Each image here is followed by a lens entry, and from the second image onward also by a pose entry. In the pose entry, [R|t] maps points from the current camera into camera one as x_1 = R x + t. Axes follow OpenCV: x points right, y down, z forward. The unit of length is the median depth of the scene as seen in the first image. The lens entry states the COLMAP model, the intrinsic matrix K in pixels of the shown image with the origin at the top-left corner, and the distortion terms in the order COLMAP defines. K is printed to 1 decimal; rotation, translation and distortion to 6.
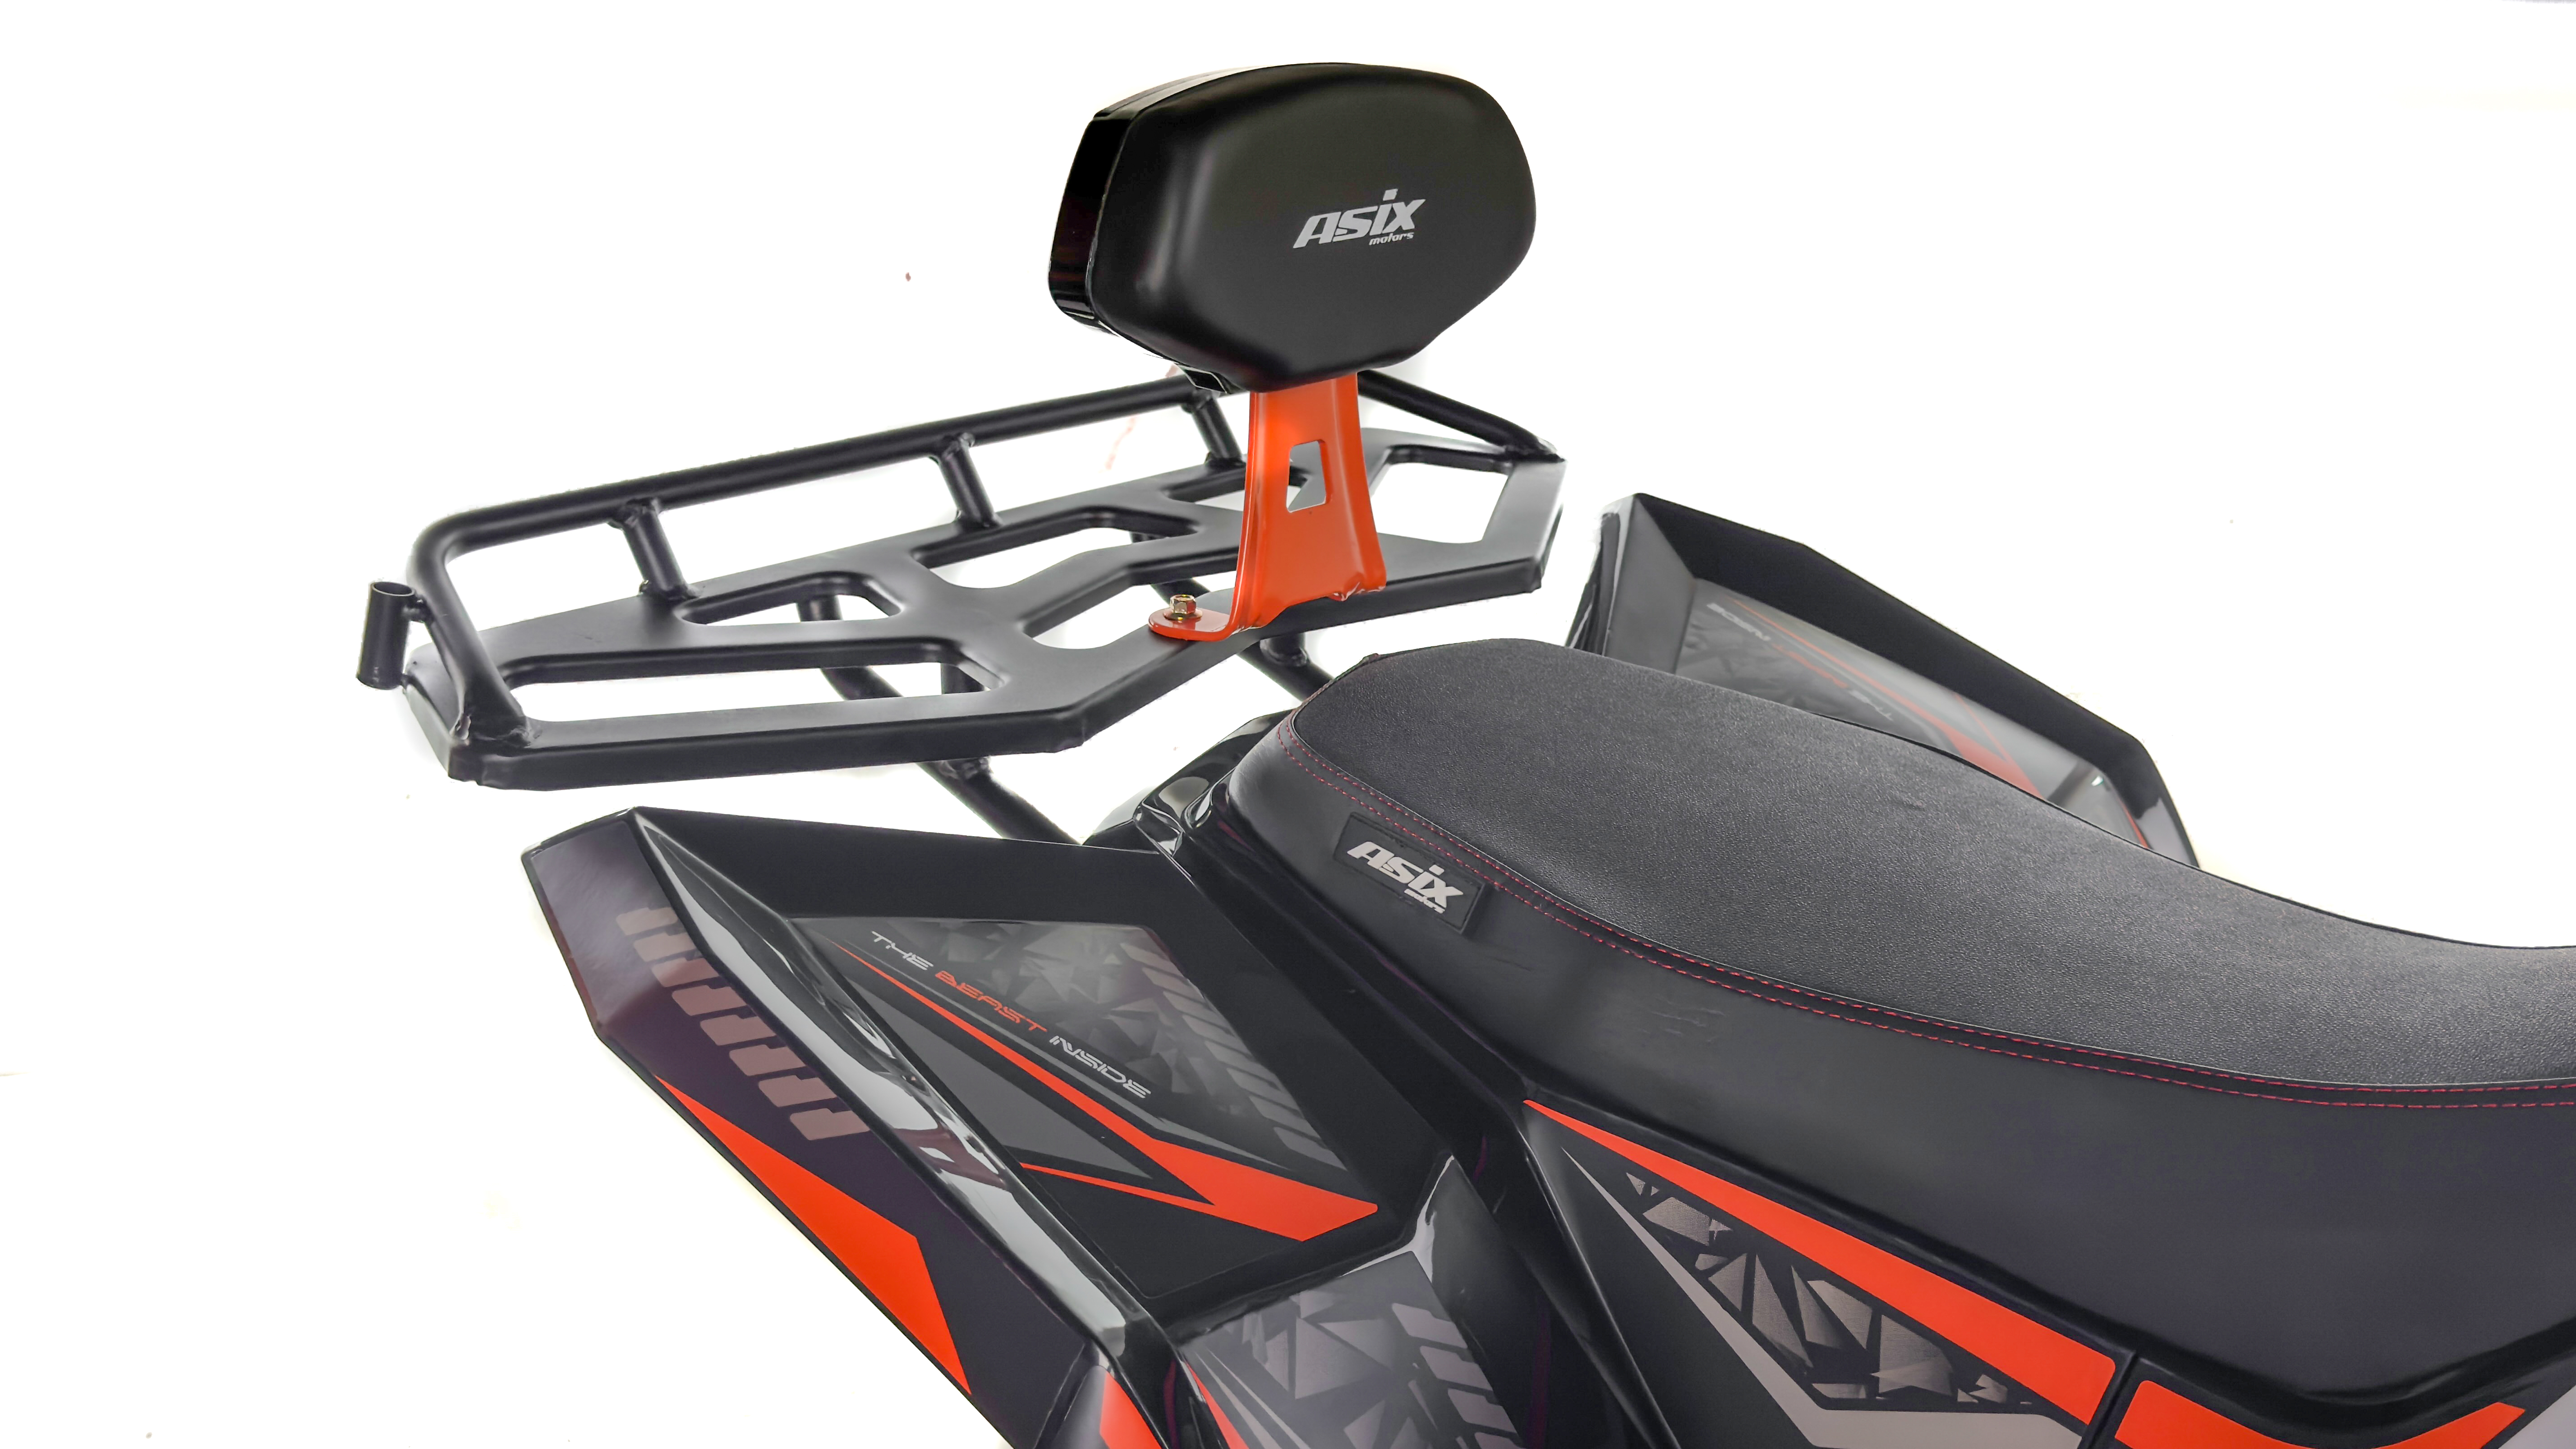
lens RADIAL K [[2564.6, 0, 1288.0], [0, 2564.6, 724.5], [0, 0, 1]] dist [0.189176, -0.455874]
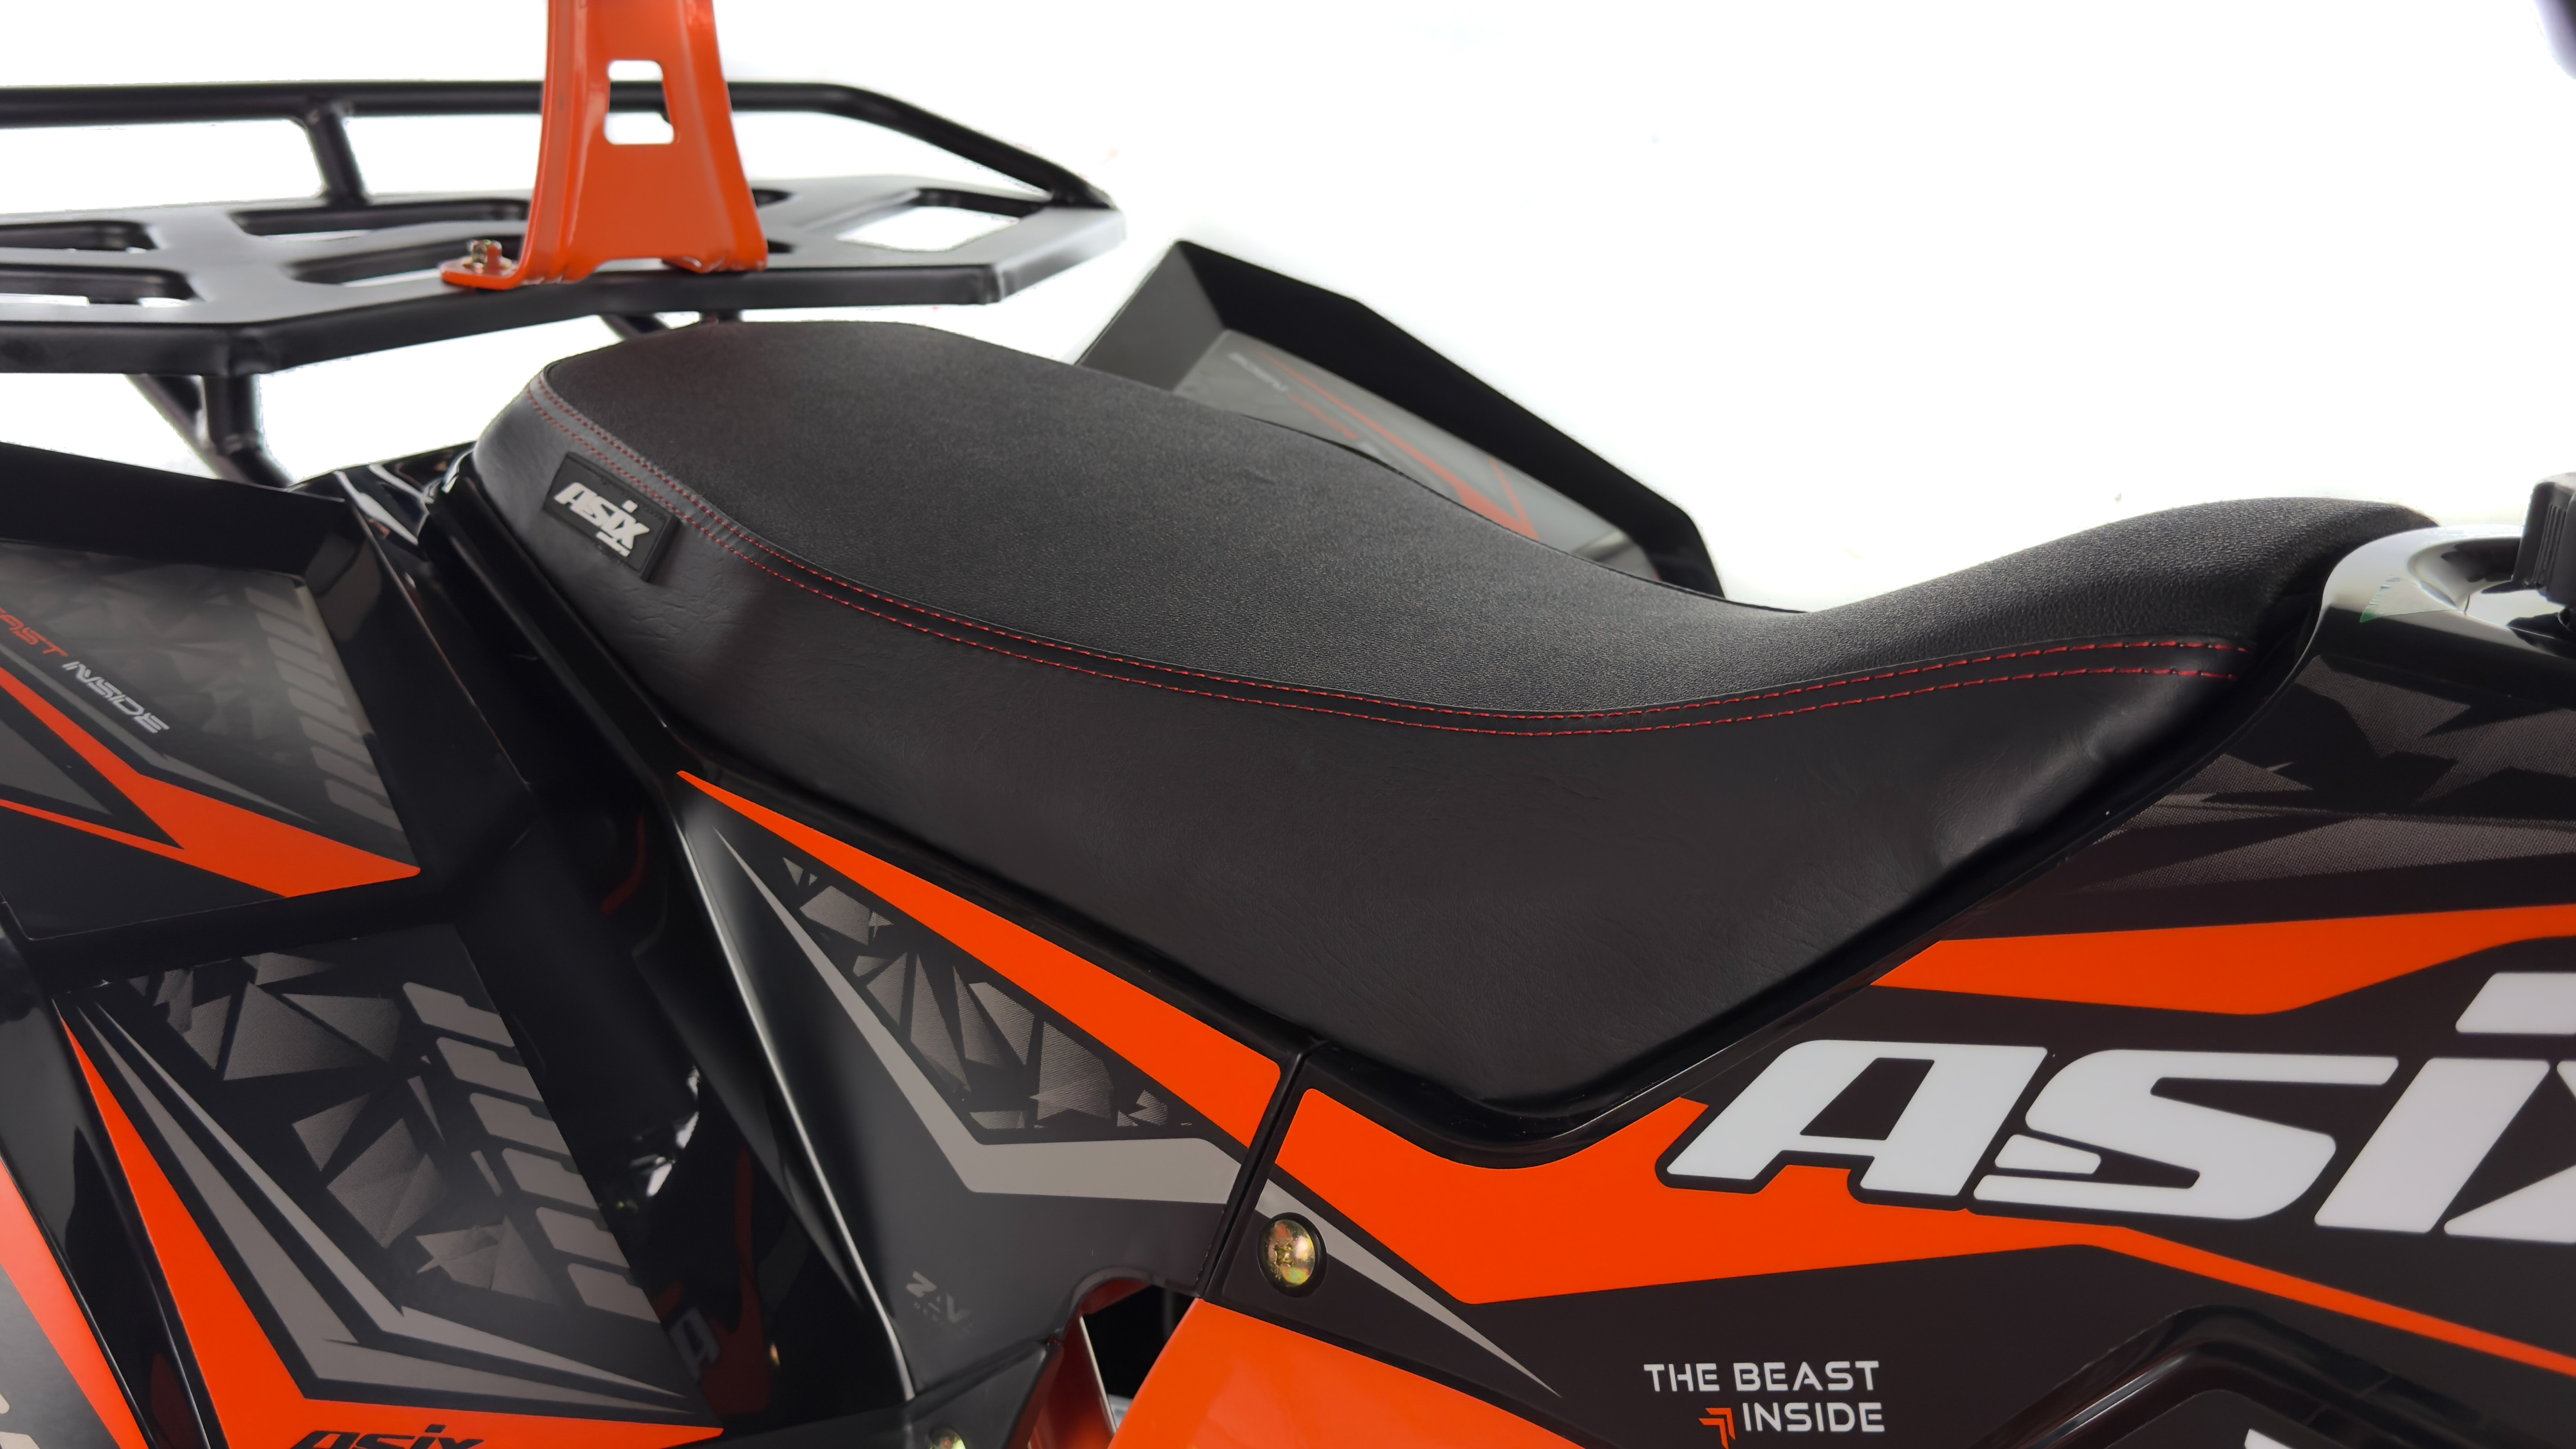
lens RADIAL K [[2564.6, 0, 1288.0], [0, 2564.6, 724.5], [0, 0, 1]] dist [0.189176, -0.455874]
pose [[0.999071, 0.040054, -0.015926, 0.300346], [-0.040422, 0.998906, -0.023513, 0.145591], [0.014967, 0.024135, 0.999597, 0.201543]]
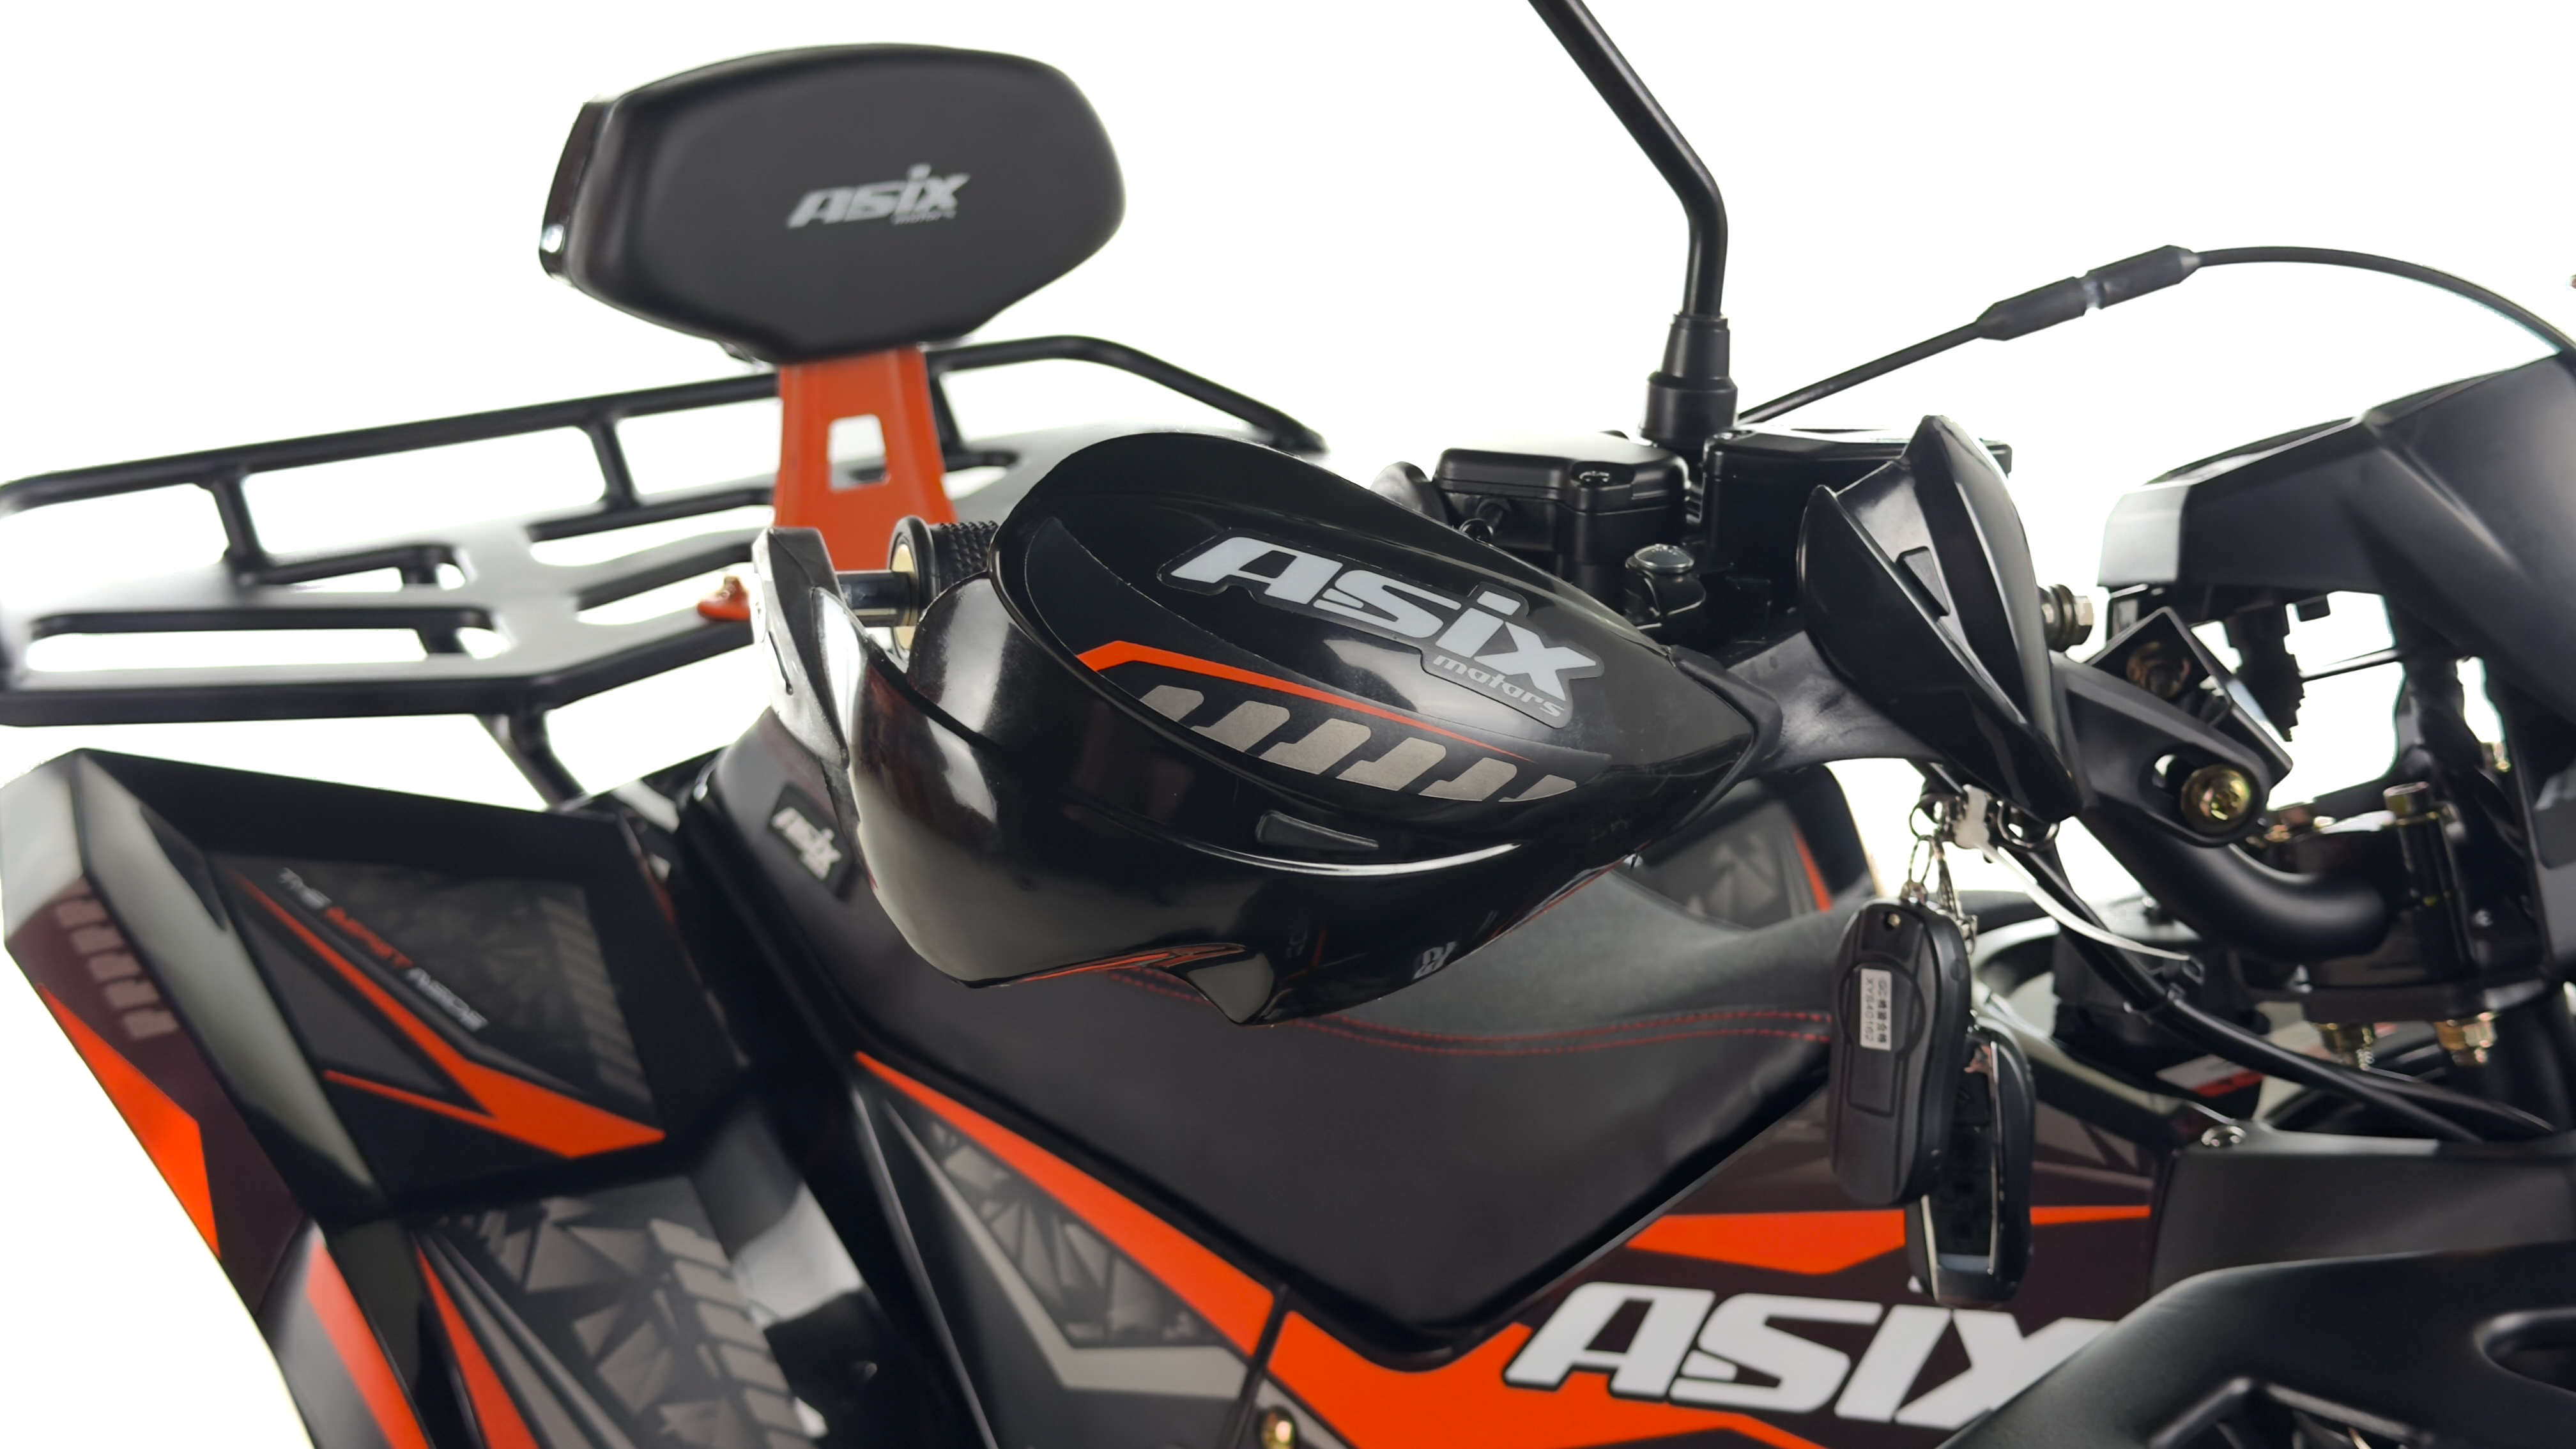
lens RADIAL K [[3650.9, 0, 1327.0], [0, 3650.9, 732.4], [0, 0, 1]] dist [0.144127, 0.009694]
pose [[0.983145, 0.032377, -0.179940, 0.548084], [-0.038353, 0.998819, -0.029829, 0.054968], [0.178762, 0.036227, 0.983225, -0.420561]]
